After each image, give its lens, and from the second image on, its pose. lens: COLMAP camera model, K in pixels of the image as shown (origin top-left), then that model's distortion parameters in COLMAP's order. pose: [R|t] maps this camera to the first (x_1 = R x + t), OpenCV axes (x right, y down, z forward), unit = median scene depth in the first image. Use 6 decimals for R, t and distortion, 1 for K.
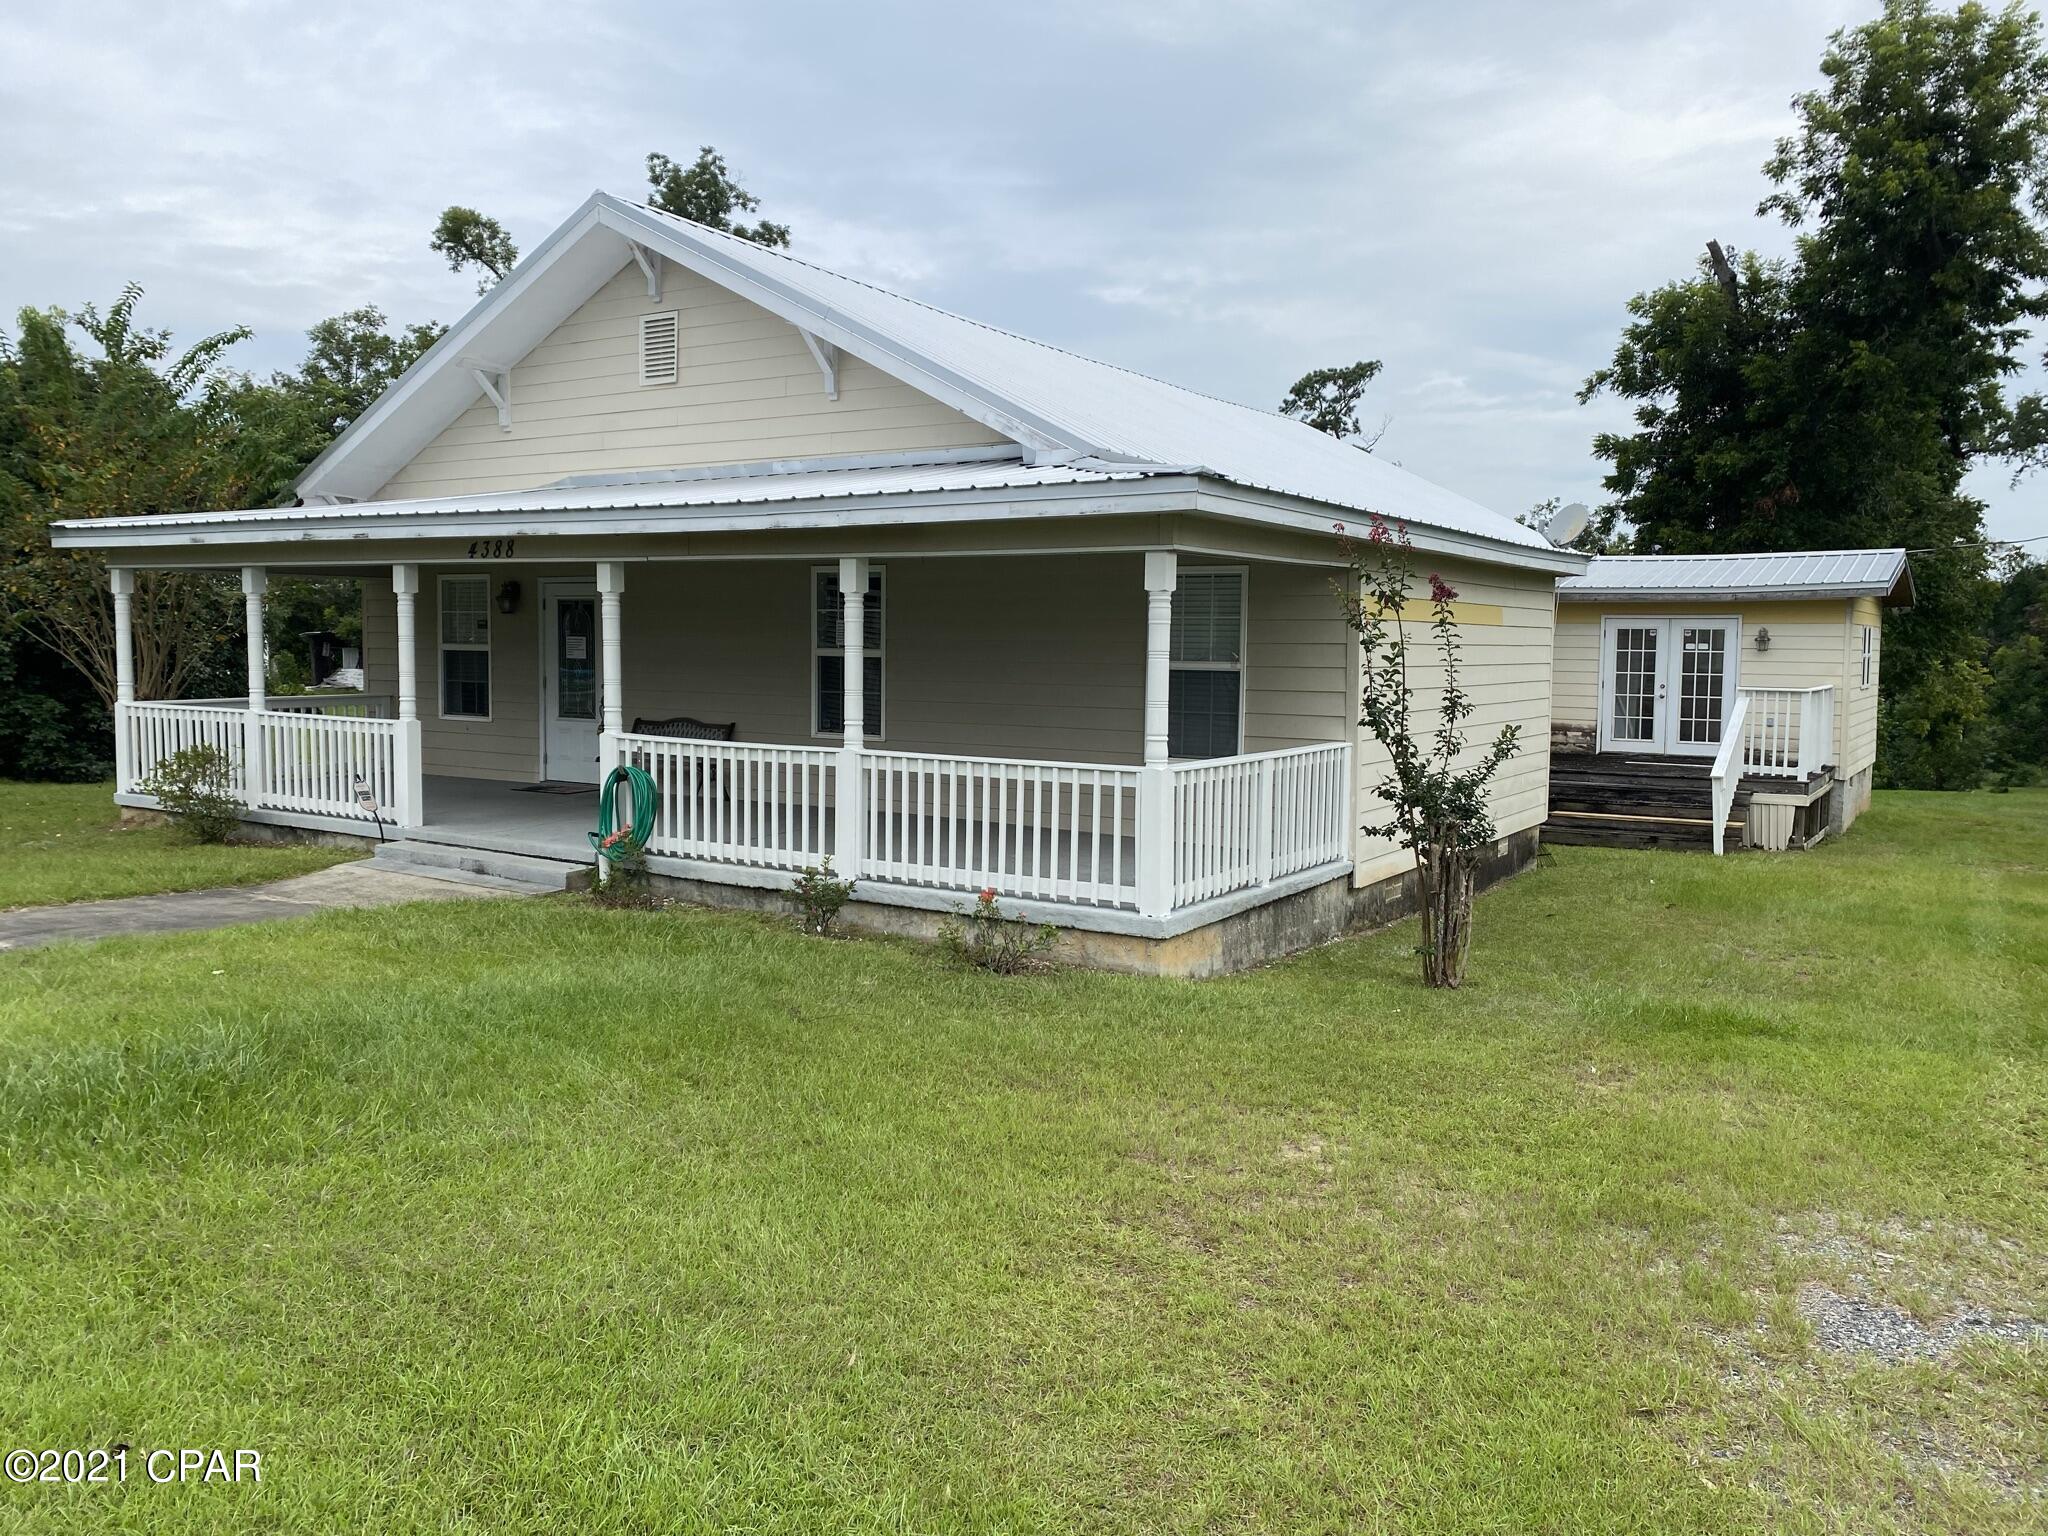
lens RADIAL K [[1608.1, 0, 1024.0], [0, 1608.1, 768.0], [0, 0, 1]] dist [0.047751, -0.000851]
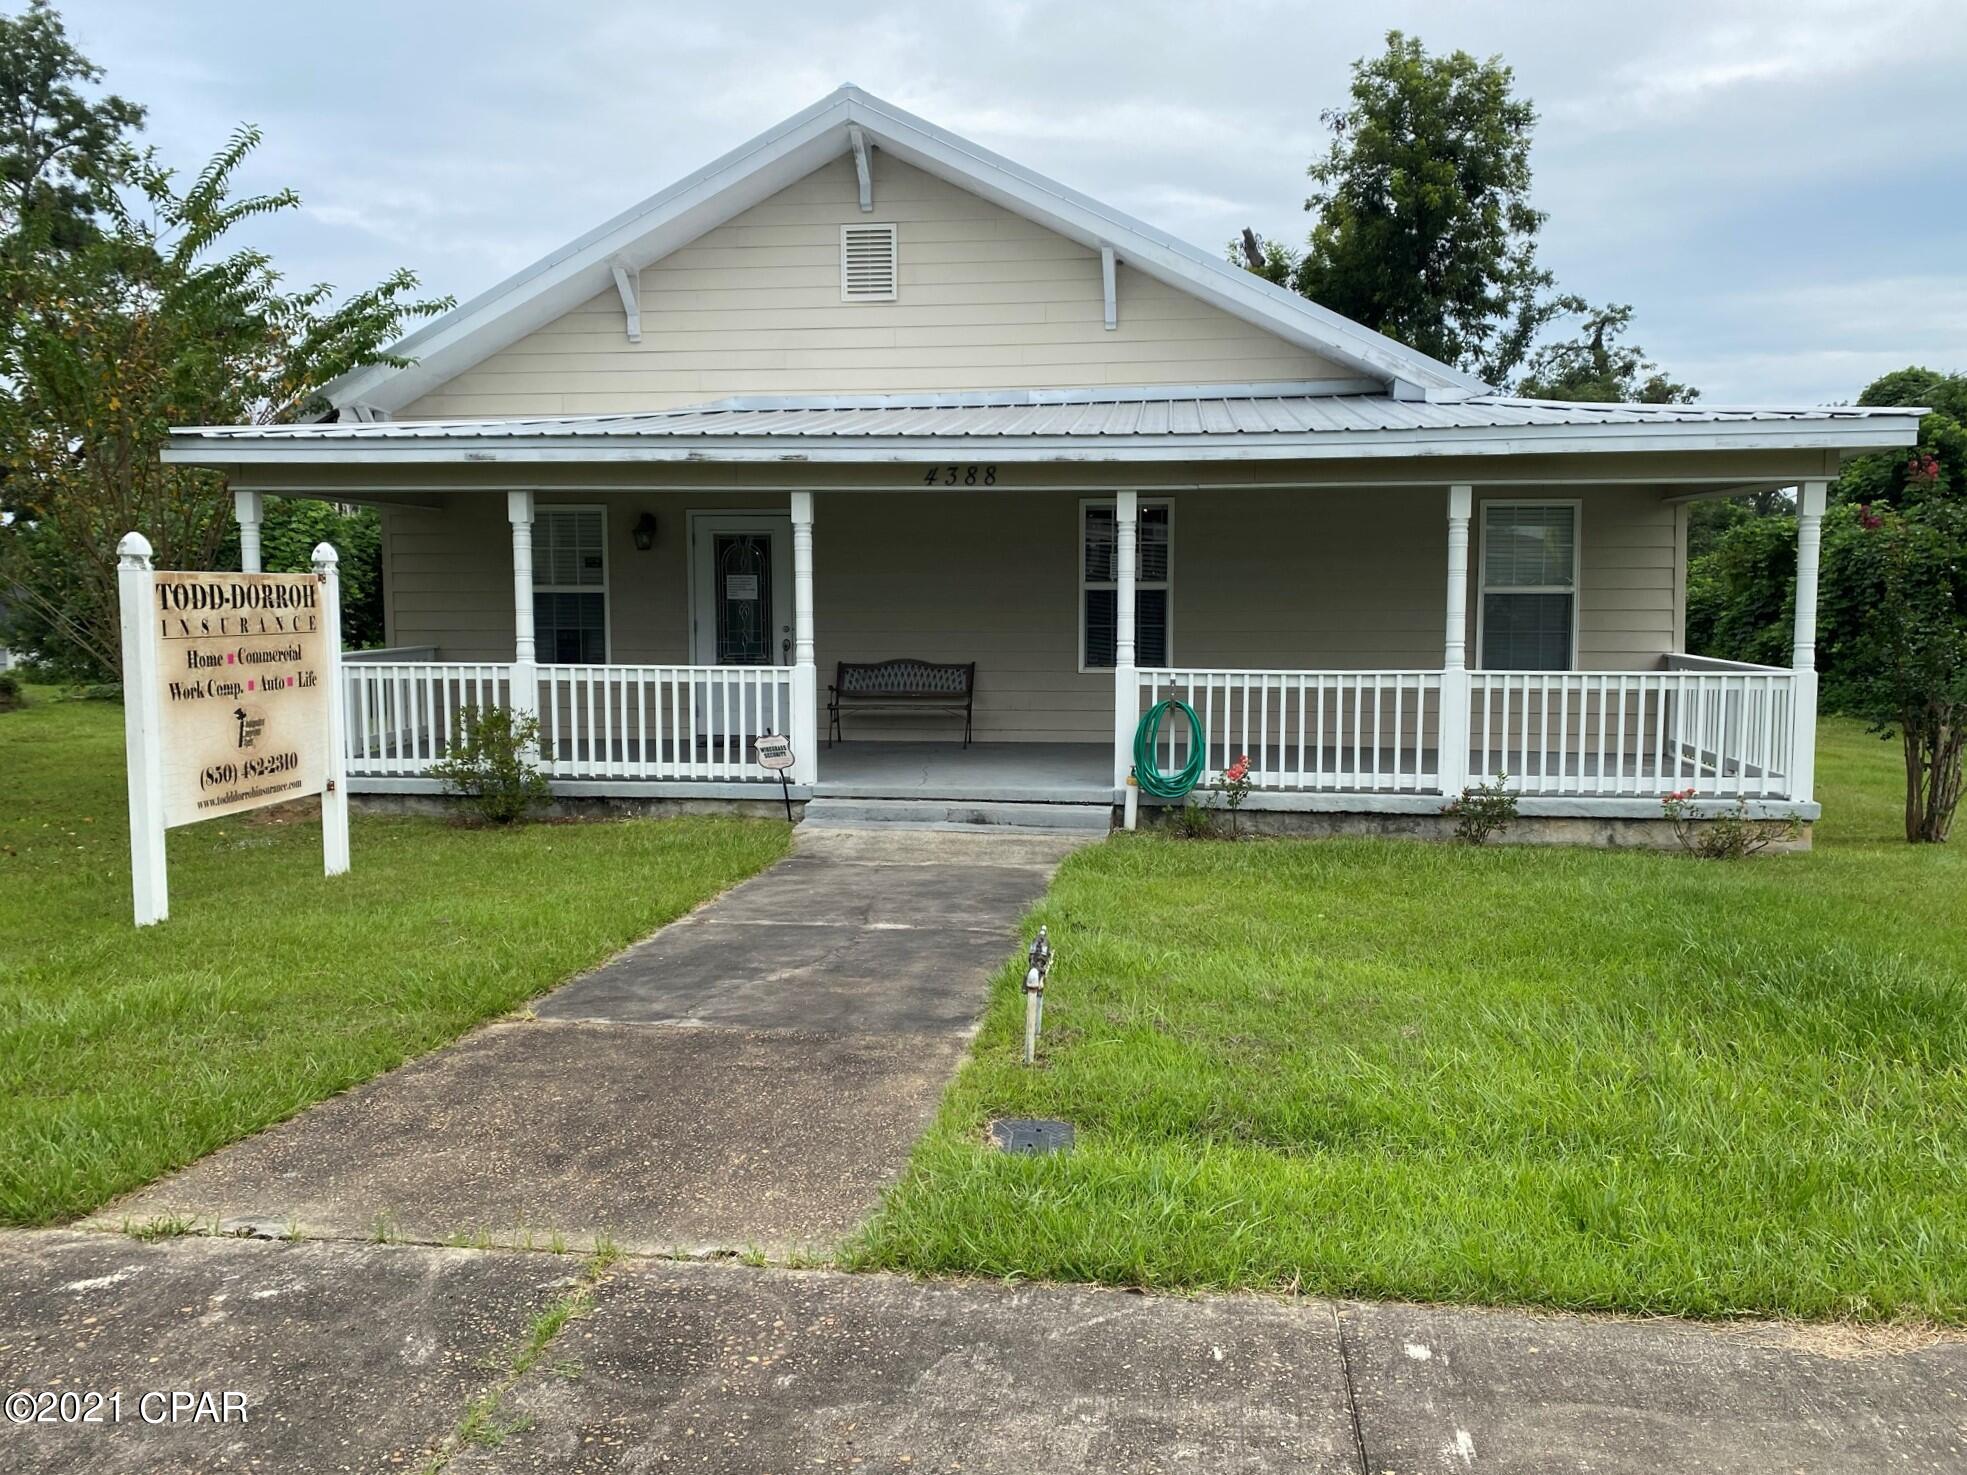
lens RADIAL K [[1579.6, 0, 983.4], [0, 1579.6, 772.7], [0, 0, 1]] dist [0.039829, -0.017212]
pose [[0.898279, -0.064944, 0.434599, -0.607167], [0.048587, 0.997633, 0.048657, -0.007745], [-0.436731, -0.022592, 0.899309, 0.149623]]
